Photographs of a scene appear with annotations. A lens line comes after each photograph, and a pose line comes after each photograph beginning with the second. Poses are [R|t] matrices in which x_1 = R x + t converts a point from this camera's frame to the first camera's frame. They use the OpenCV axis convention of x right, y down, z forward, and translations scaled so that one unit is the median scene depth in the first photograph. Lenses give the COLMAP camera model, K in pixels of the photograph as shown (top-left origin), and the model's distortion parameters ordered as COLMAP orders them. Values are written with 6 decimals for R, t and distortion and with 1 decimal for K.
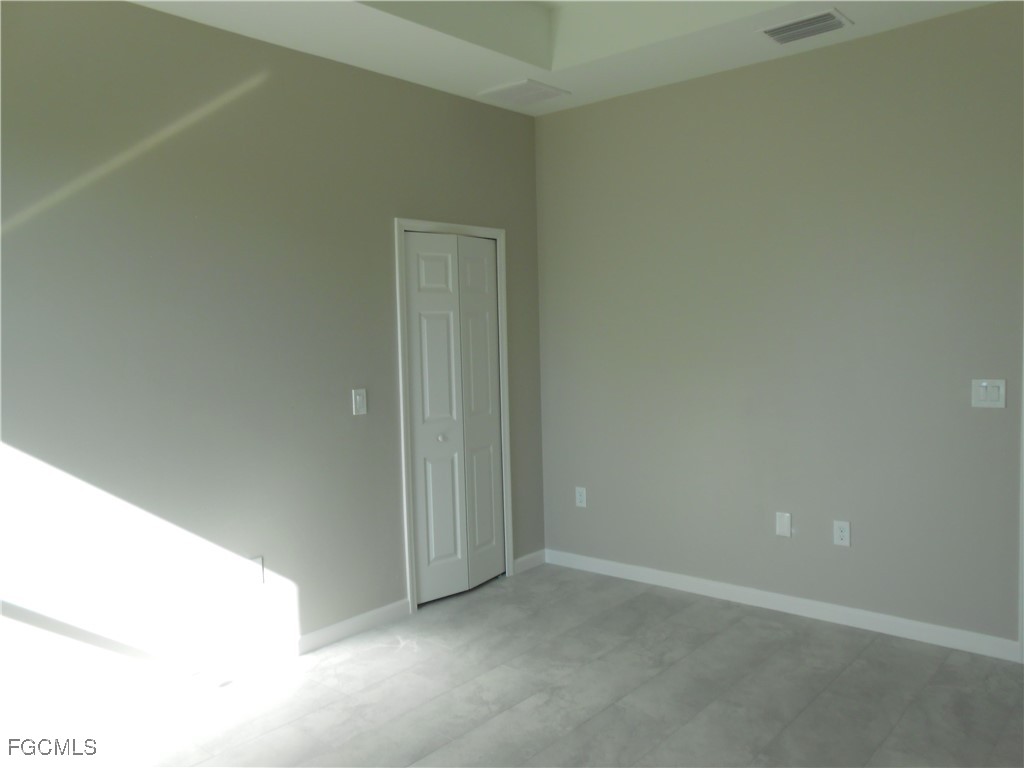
lens RADIAL K [[808.8, 0, 510.3], [0, 808.8, 388.3], [0, 0, 1]] dist [-0.025736, 0.011186]
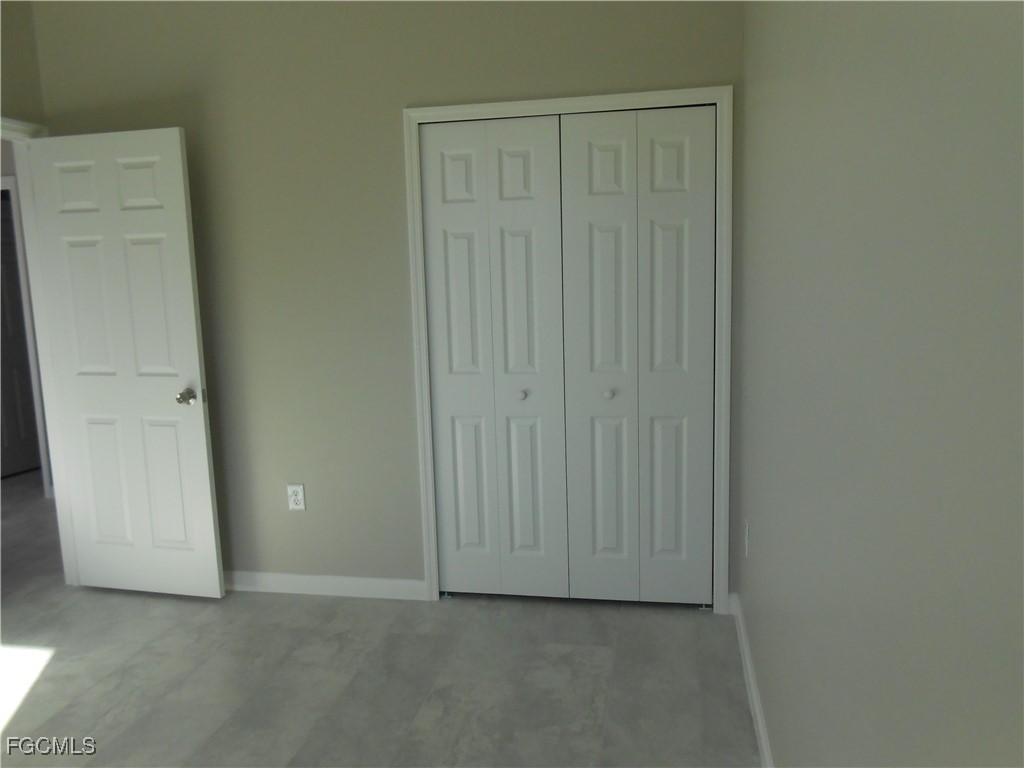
lens RADIAL K [[808.8, 0, 512.4], [0, 808.8, 383.5], [0, 0, 1]] dist [-0.025736, 0.011186]
pose [[0.532848, 0.130048, -0.836158, 0.486072], [-0.030685, 0.990440, 0.134490, -0.045271], [0.845654, -0.046005, 0.531745, 0.529340]]
